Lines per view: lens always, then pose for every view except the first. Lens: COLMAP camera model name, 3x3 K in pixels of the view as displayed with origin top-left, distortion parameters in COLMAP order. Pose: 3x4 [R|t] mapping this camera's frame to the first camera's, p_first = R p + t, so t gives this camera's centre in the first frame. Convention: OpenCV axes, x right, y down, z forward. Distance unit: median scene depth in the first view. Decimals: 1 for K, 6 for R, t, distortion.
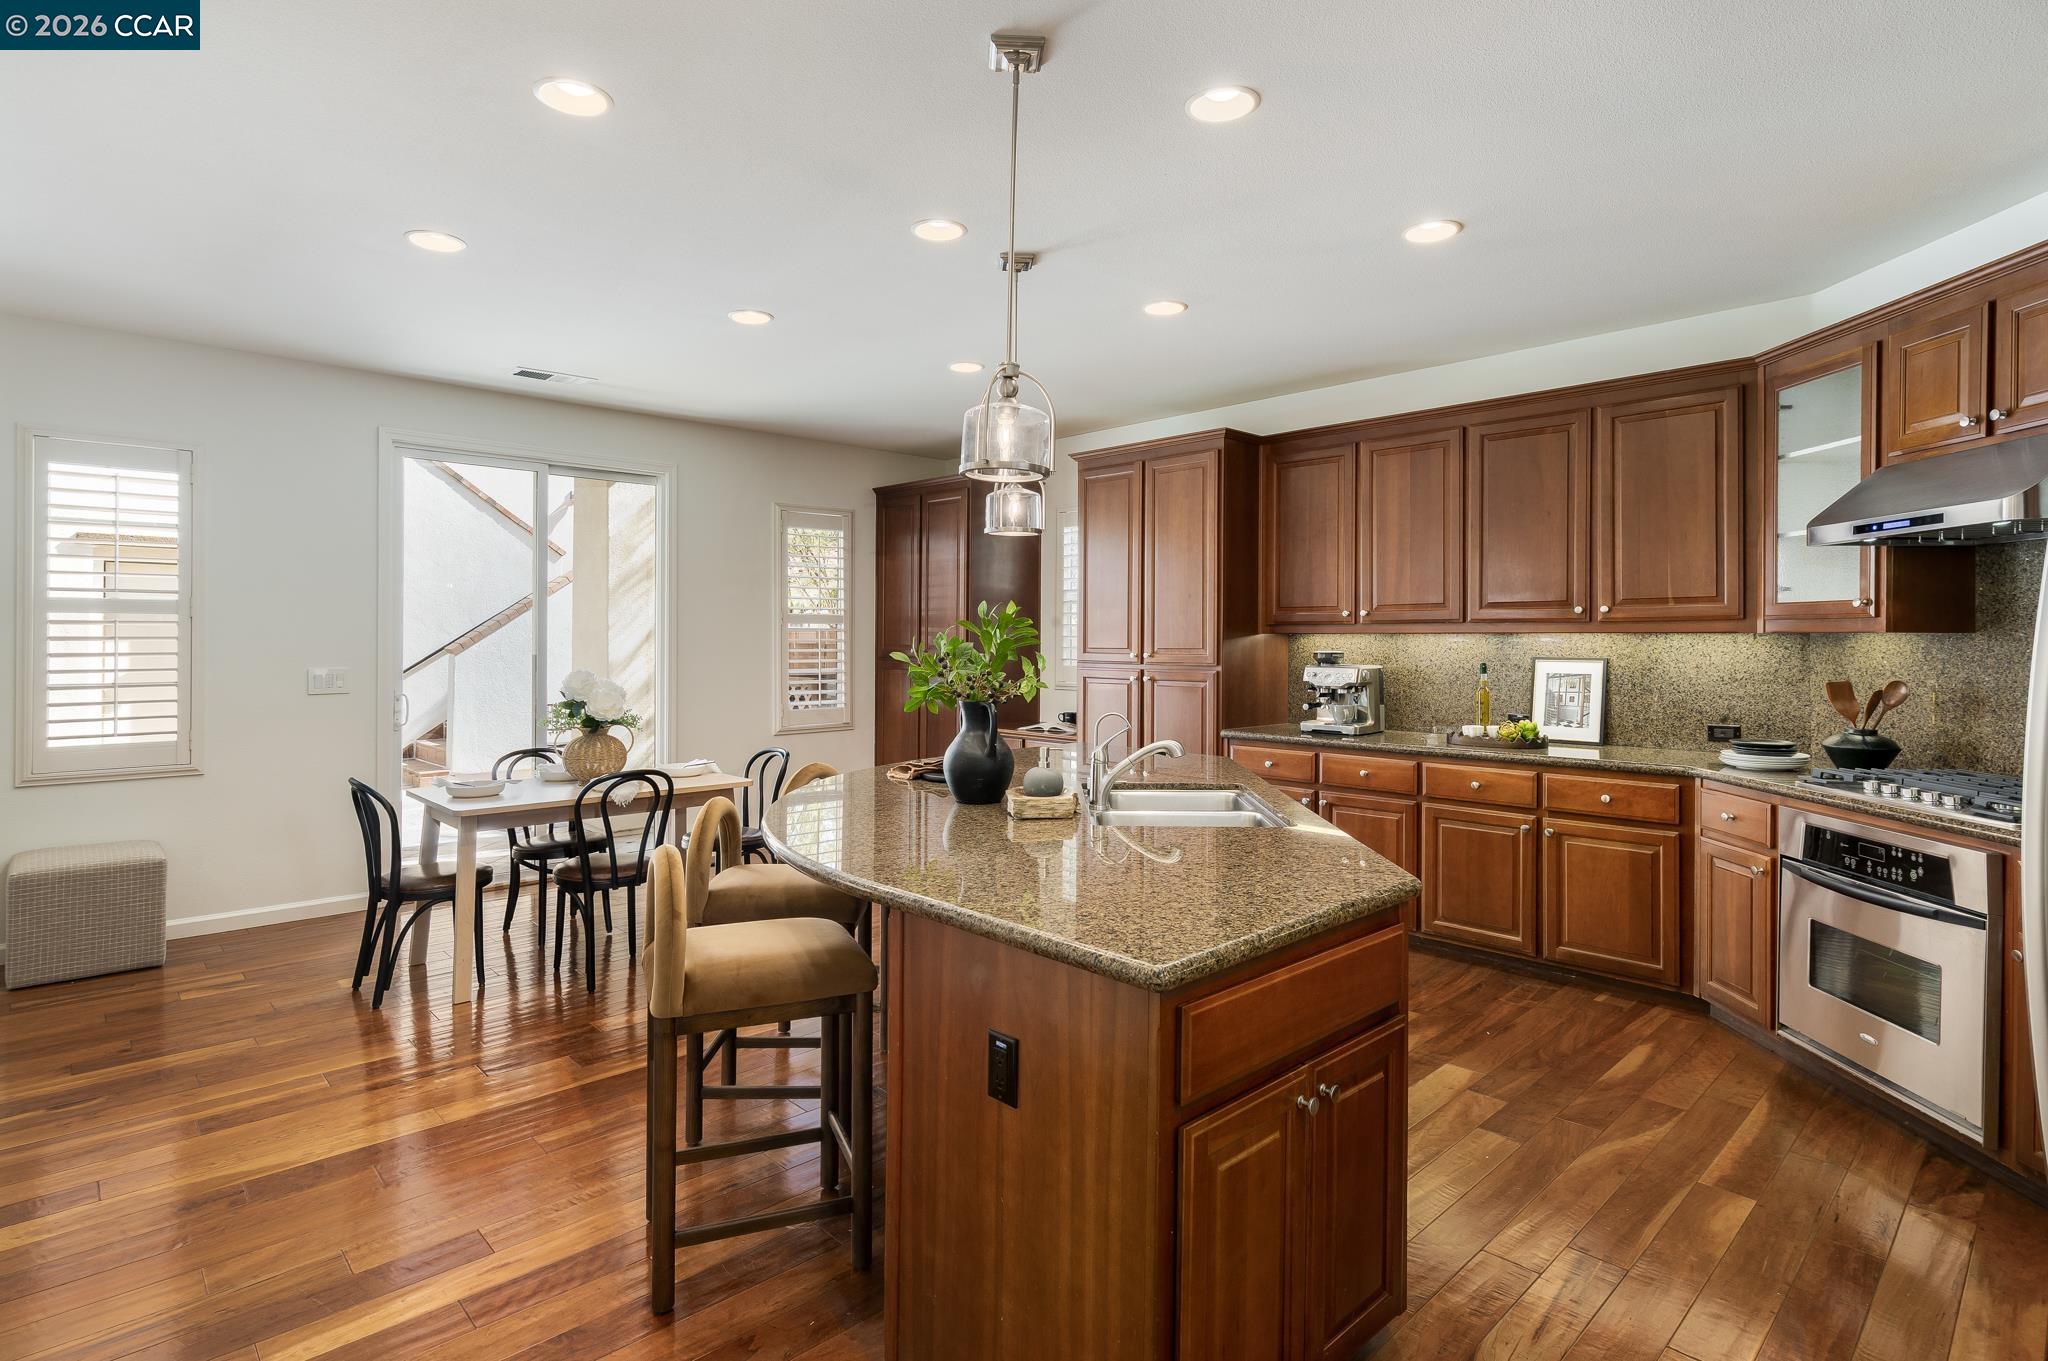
lens RADIAL K [[1026.0, 0, 1029.4], [0, 1026.0, 642.7], [0, 0, 1]] dist [0.003185, 0.000989]
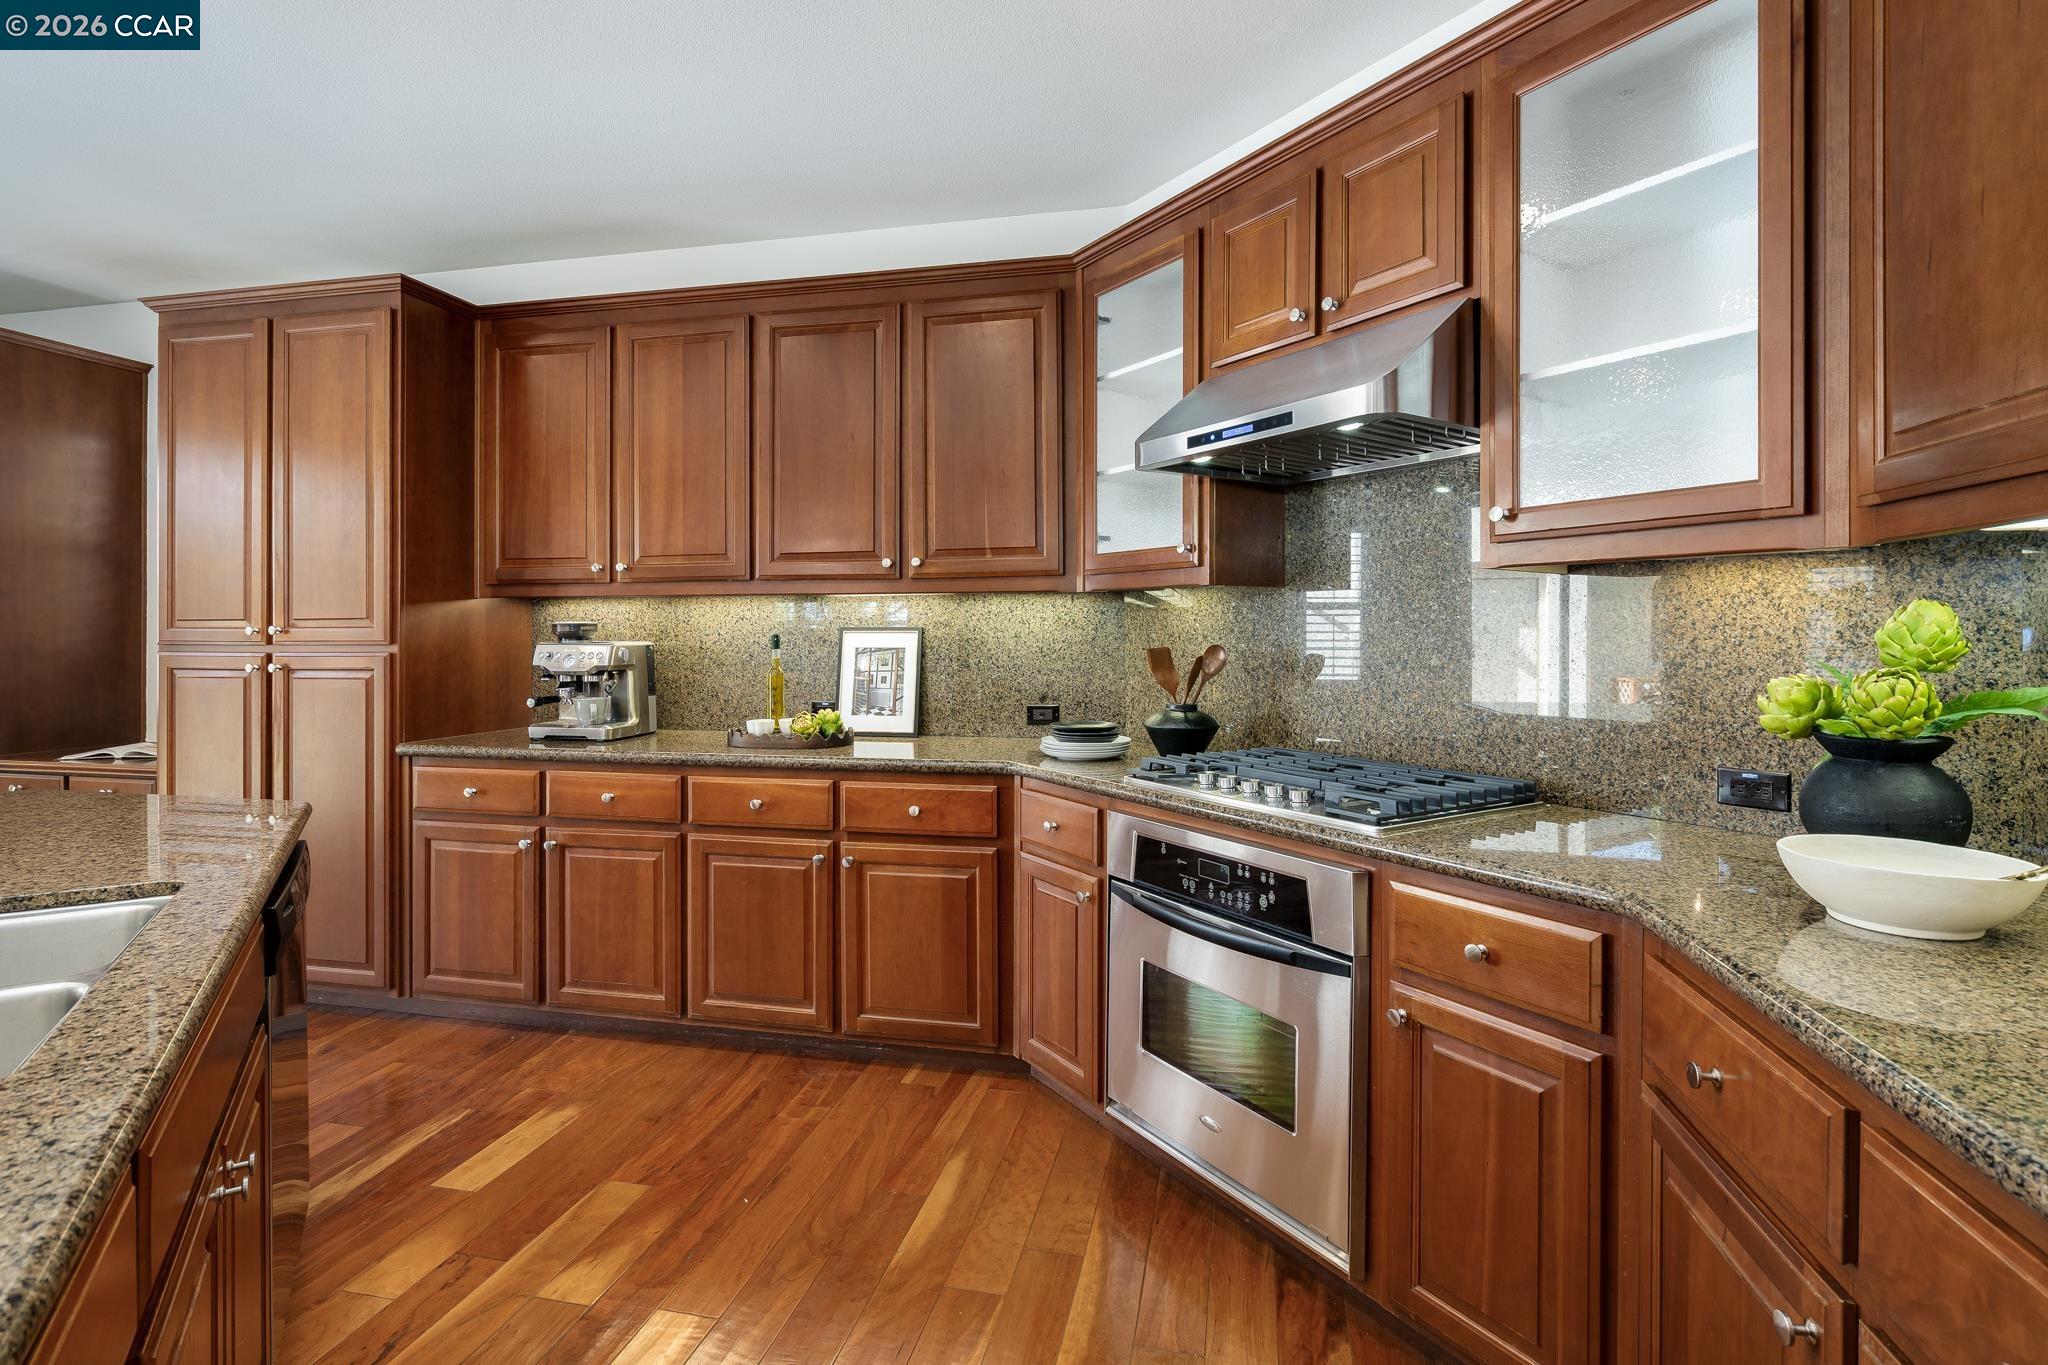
lens RADIAL K [[961.0, 0, 1028.8], [0, 961.0, 638.9], [0, 0, 1]] dist [0.001781, 0.000328]
pose [[0.830889, -0.004263, 0.556421, 0.232301], [0.003712, 0.999991, 0.002117, 0.024701], [-0.556425, 0.000306, 0.830898, 0.358137]]
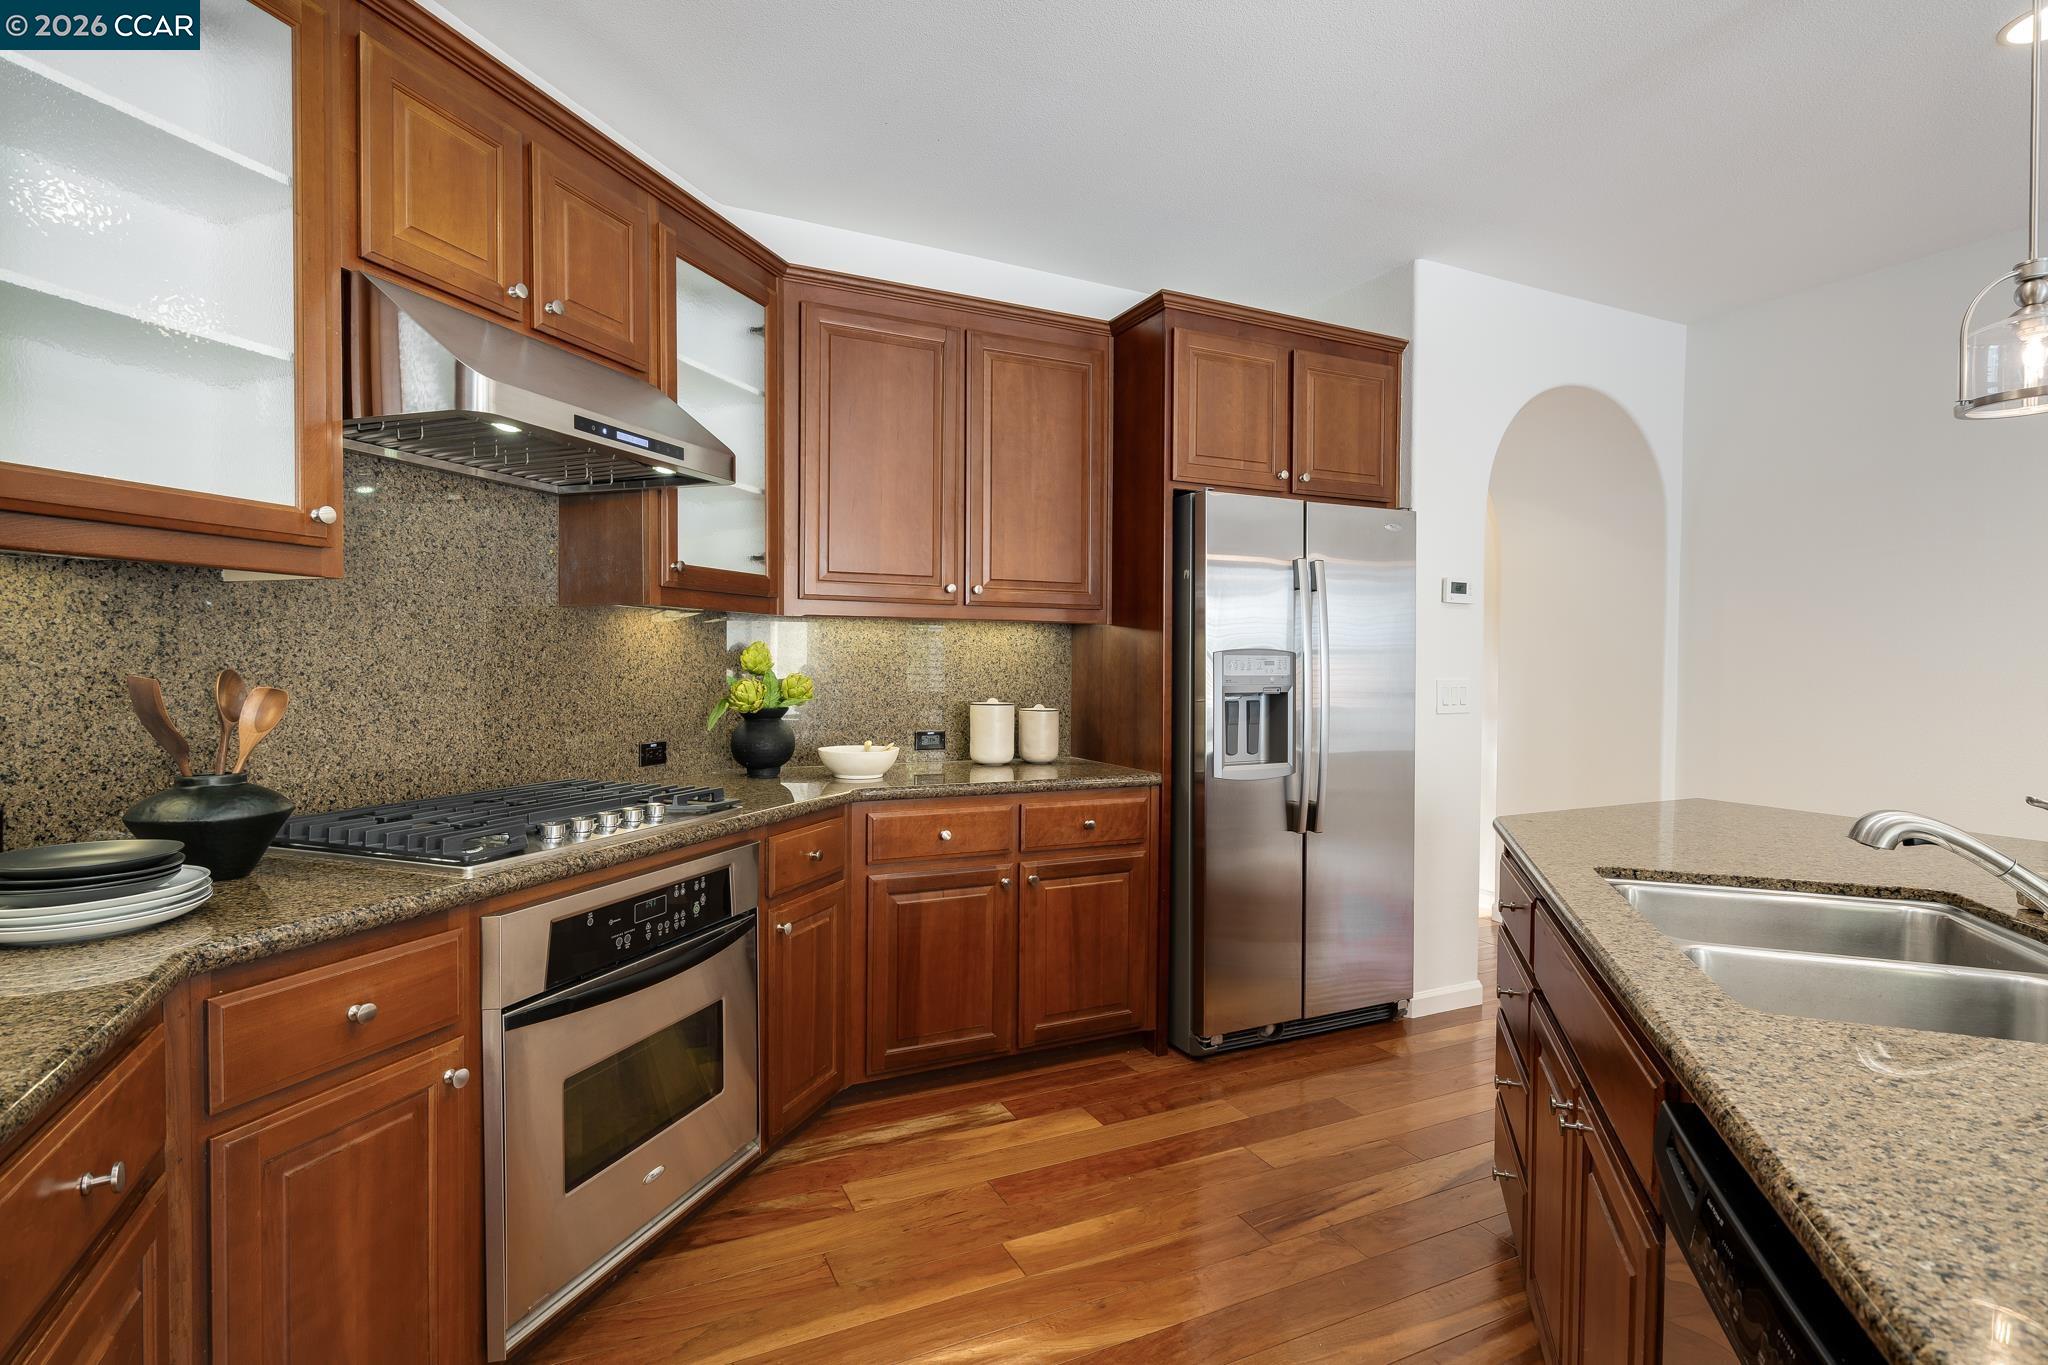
lens RADIAL K [[1005.6, 0, 1056.1], [0, 1005.6, 682.2], [0, 0, 1]] dist [0.000325, 0.000060]
pose [[-0.956593, -0.018180, 0.290859, 0.259381], [-0.010926, 0.999588, 0.026544, 0.021143], [-0.291222, 0.022214, -0.956398, 1.125888]]
